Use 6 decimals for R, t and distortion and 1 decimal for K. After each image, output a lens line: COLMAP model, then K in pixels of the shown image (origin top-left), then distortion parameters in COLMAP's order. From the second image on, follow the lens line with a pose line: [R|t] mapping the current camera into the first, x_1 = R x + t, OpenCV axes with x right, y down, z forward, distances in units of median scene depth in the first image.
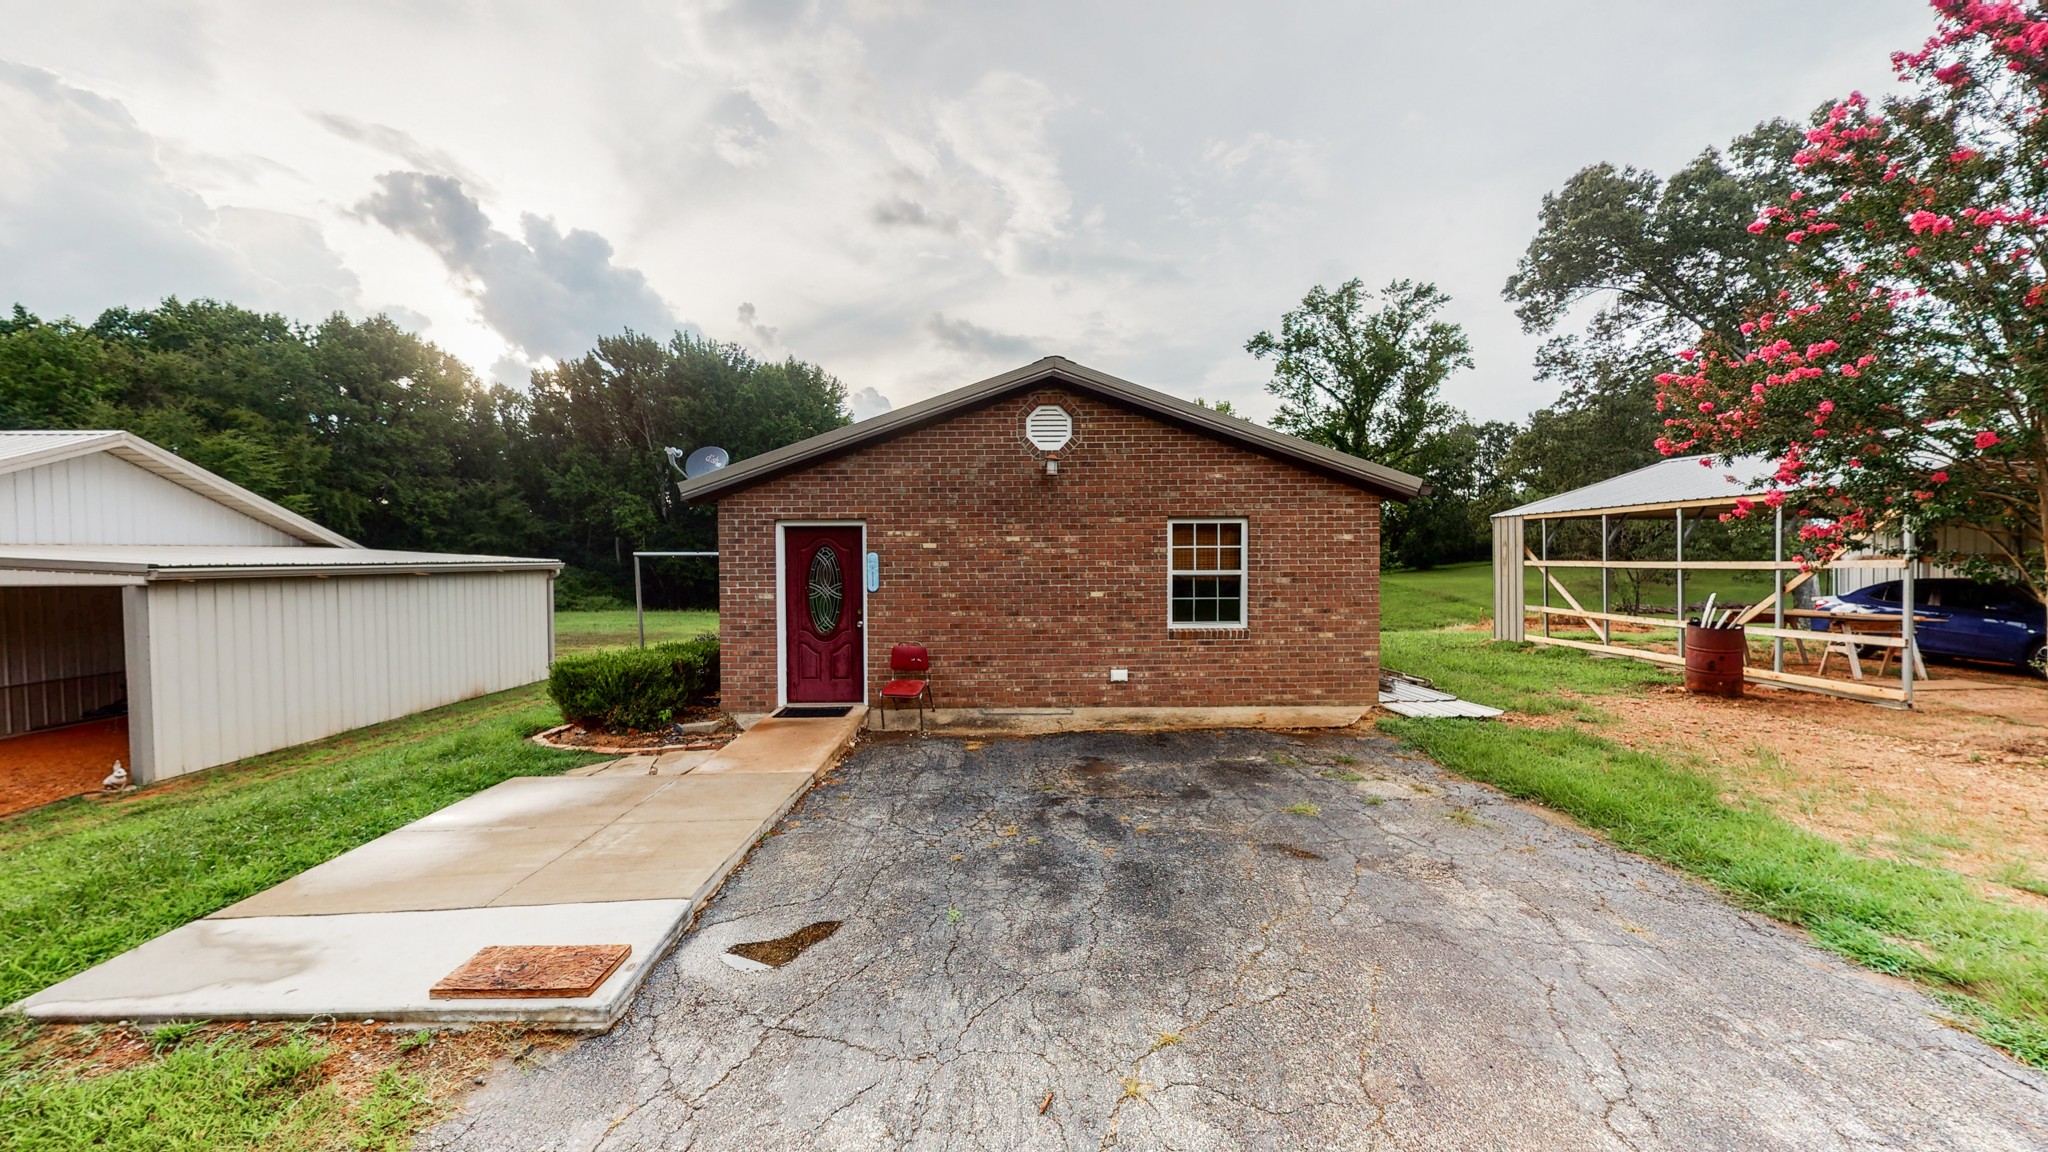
lens RADIAL K [[752.9, 0, 1024.1], [0, 752.9, 578.5], [0, 0, 1]] dist [0.000276, 0.000011]
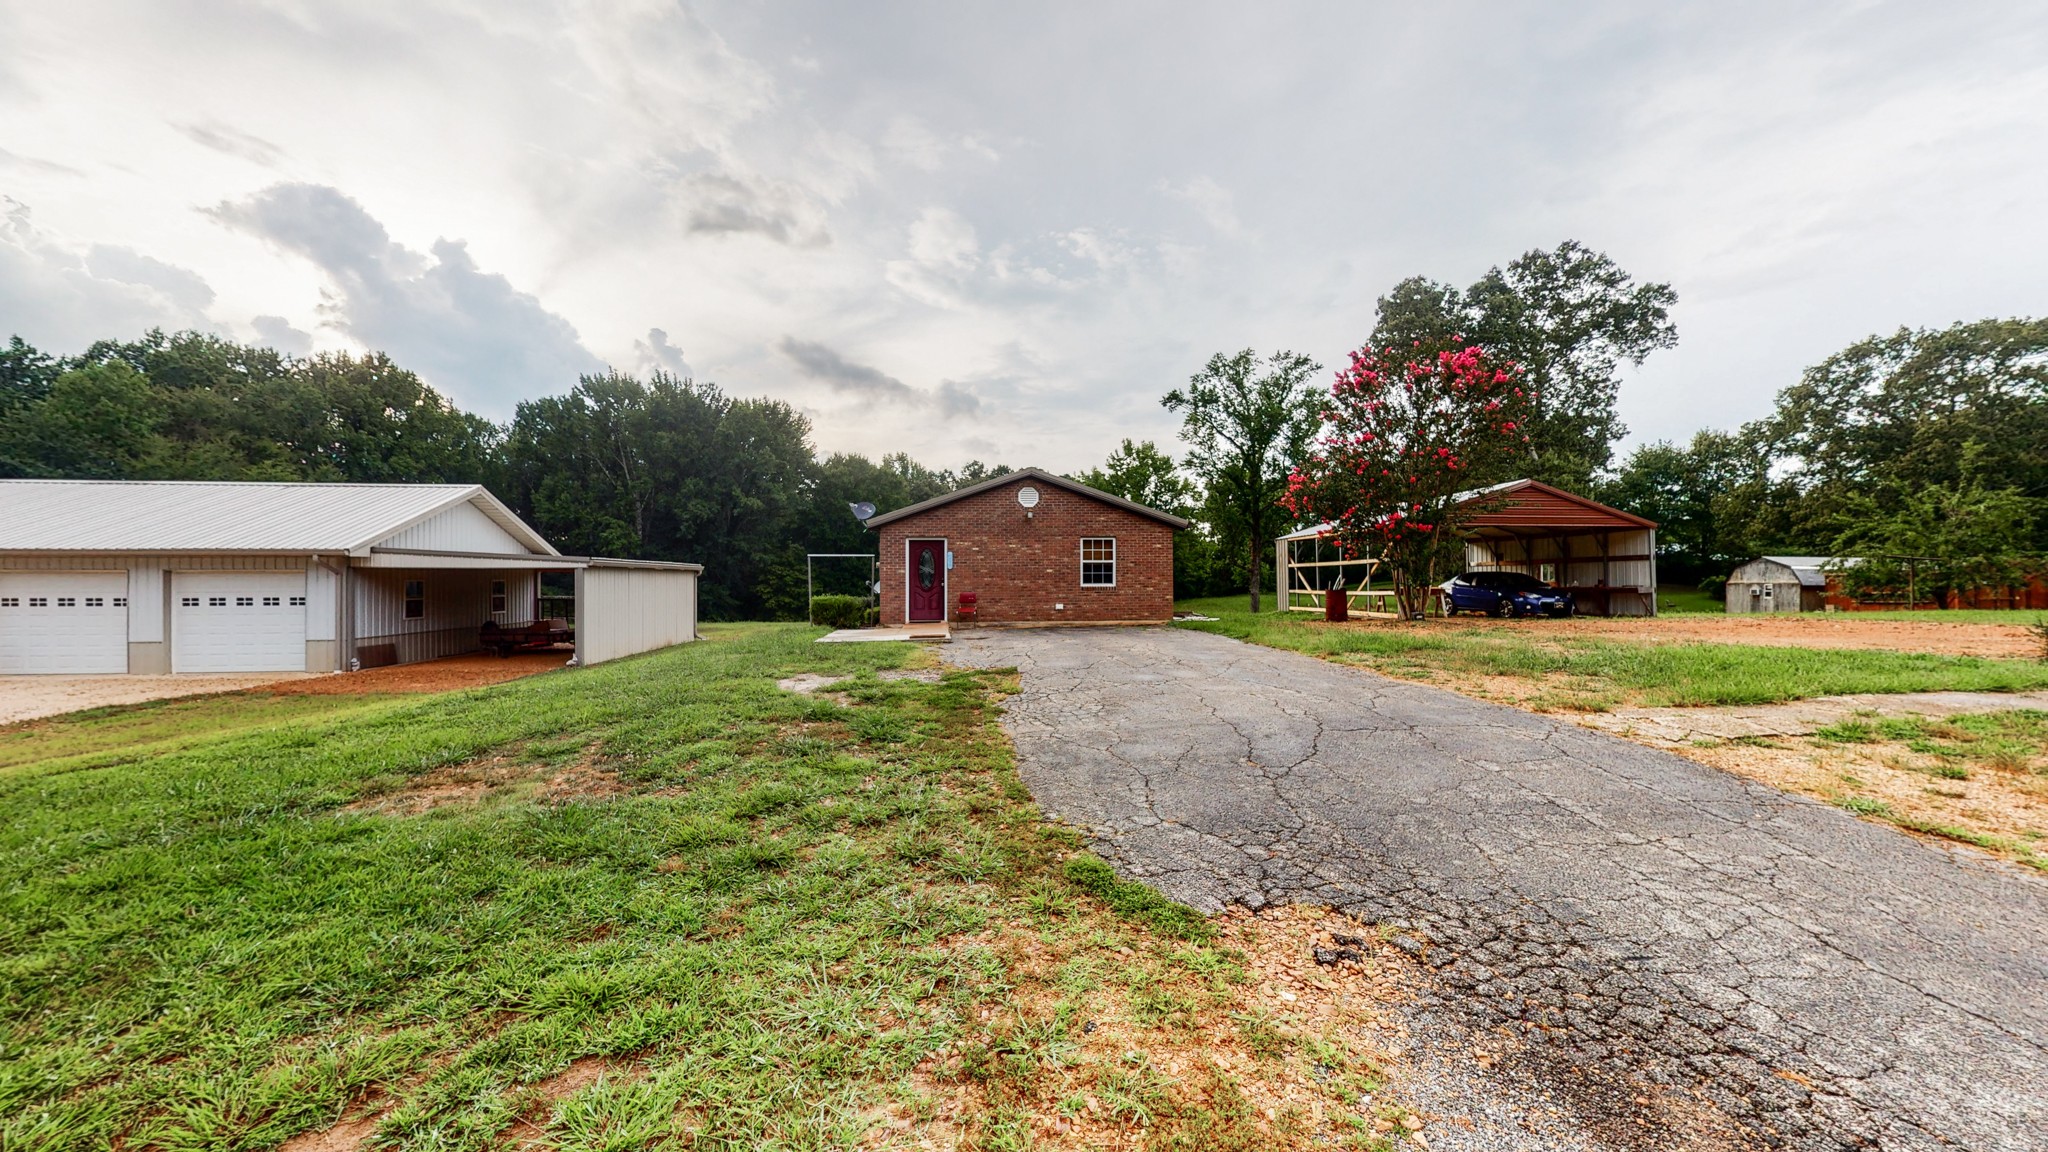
lens RADIAL K [[752.9, 0, 1024.1], [0, 752.9, 578.5], [0, 0, 1]] dist [0.000276, 0.000011]
pose [[0.996802, -0.000070, 0.079910, -0.023555], [0.002836, 0.999401, -0.034495, 0.018048], [-0.079860, 0.034611, 0.996205, -0.183370]]
